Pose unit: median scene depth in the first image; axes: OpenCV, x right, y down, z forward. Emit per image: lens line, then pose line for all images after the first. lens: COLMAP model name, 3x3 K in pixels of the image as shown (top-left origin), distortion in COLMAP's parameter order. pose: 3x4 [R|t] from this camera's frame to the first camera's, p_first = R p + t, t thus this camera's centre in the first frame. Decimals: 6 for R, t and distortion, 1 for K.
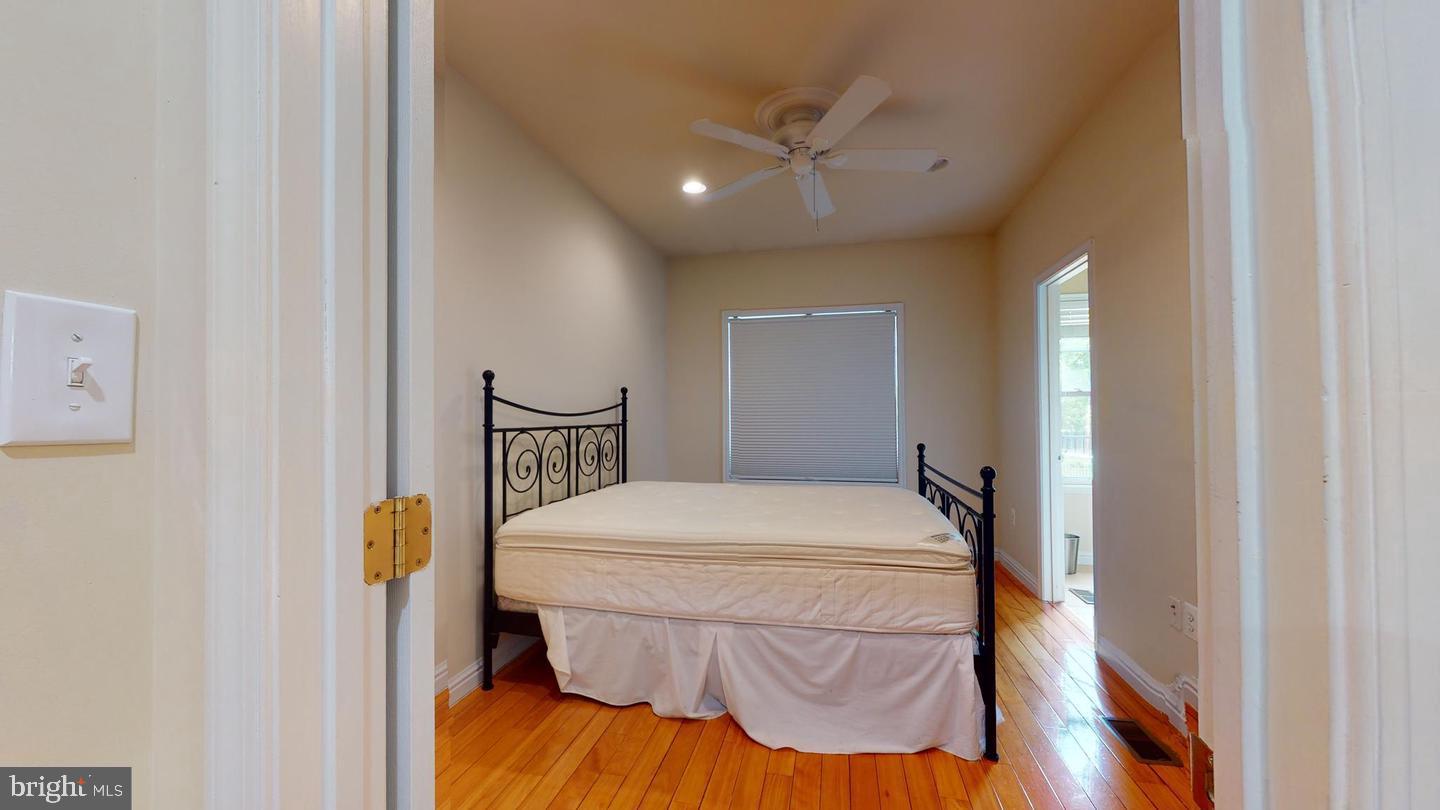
lens RADIAL K [[528.6, 0, 721.7], [0, 528.6, 407.4], [0, 0, 1]] dist [-0.000077, 0.000024]
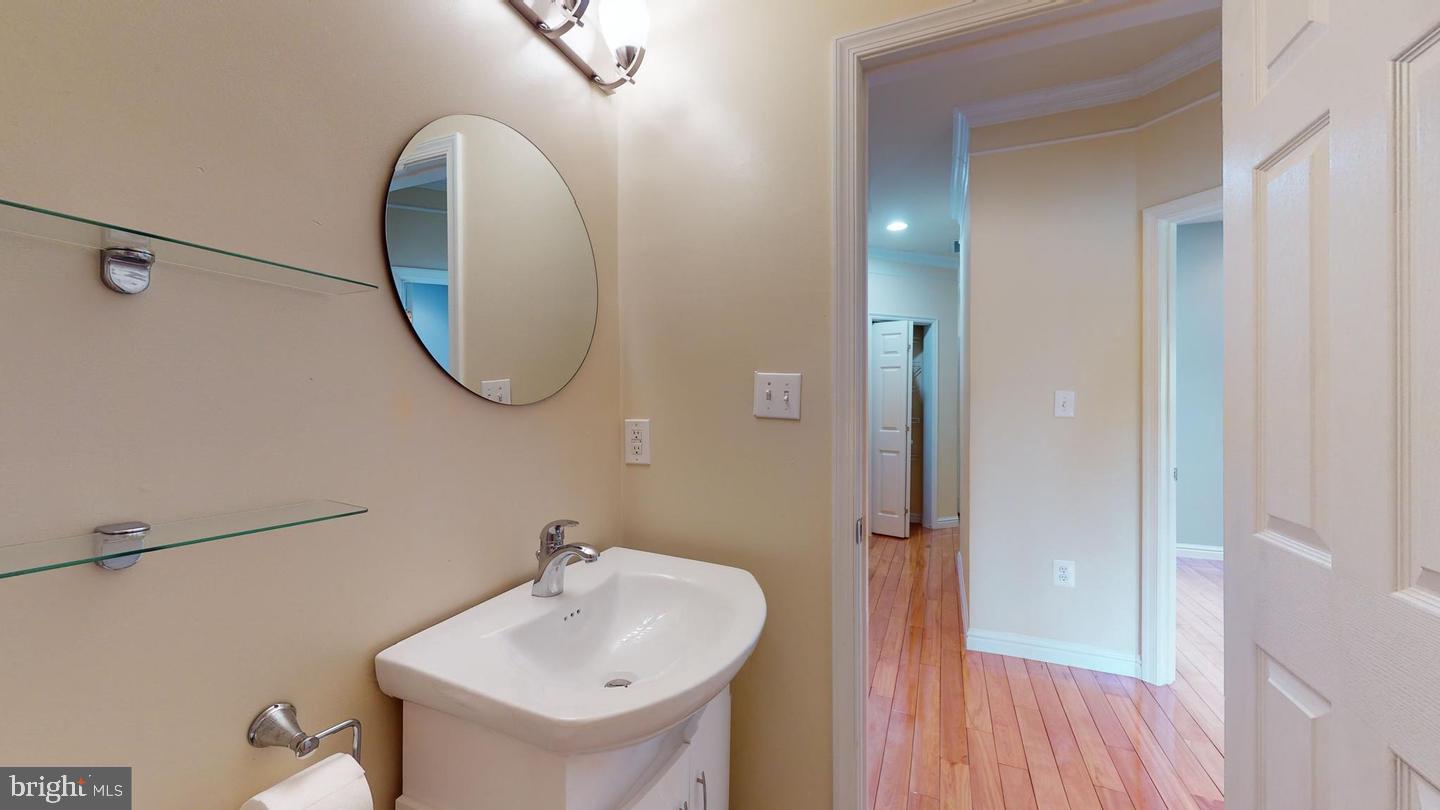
lens RADIAL K [[528.6, 0, 720.0], [0, 528.6, 404.7], [0, 0, 1]] dist [-0.000077, 0.000024]
pose [[-0.184869, 0.002425, -0.982760, 2.500294], [0.013940, 0.999903, -0.000155, -0.040268], [0.982664, -0.013728, -0.184885, 1.171029]]
